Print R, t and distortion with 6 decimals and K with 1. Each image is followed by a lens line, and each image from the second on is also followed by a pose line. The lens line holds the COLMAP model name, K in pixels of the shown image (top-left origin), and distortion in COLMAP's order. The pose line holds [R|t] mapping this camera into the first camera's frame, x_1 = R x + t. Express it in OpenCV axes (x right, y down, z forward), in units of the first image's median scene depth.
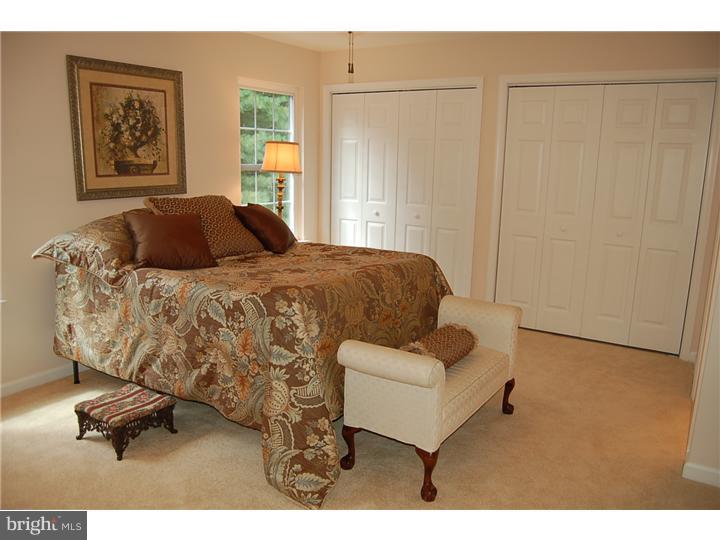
lens RADIAL K [[572.4, 0, 364.0], [0, 572.4, 273.4], [0, 0, 1]] dist [-0.079535, 0.019827]
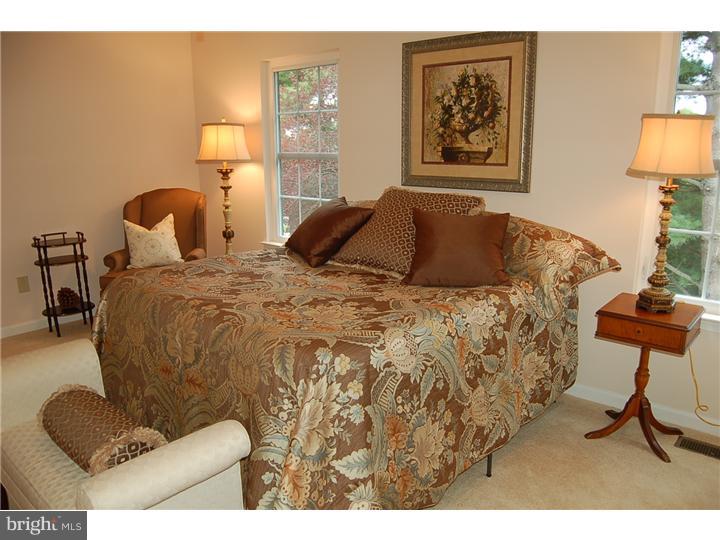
lens RADIAL K [[572.4, 0, 359.5], [0, 572.4, 272.4], [0, 0, 1]] dist [-0.079535, 0.019827]
pose [[-0.165878, 0.210548, -0.963407, 0.519817], [-0.192581, 0.951216, 0.241042, -0.204056], [0.967159, 0.225517, -0.117239, 1.026629]]
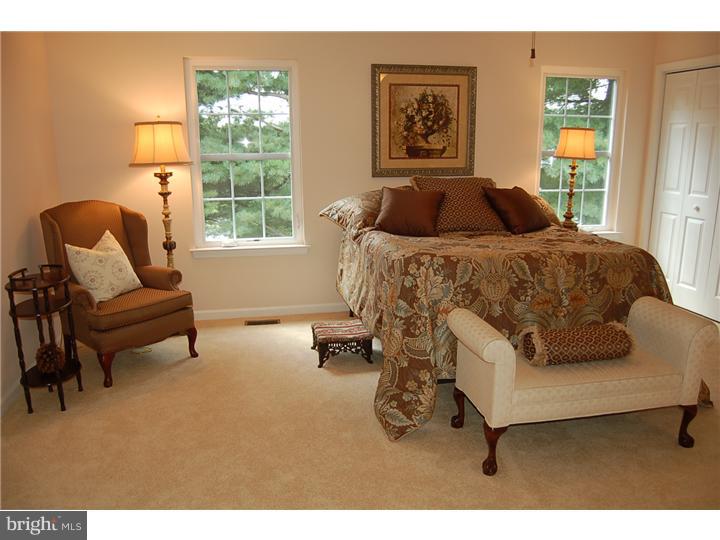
lens RADIAL K [[572.4, 0, 360.3], [0, 572.4, 271.7], [0, 0, 1]] dist [-0.079535, 0.019827]
pose [[0.697644, 0.139640, -0.702704, 0.398472], [-0.129353, 0.989253, 0.068161, -0.000979], [0.704671, 0.043345, 0.708209, 0.060702]]
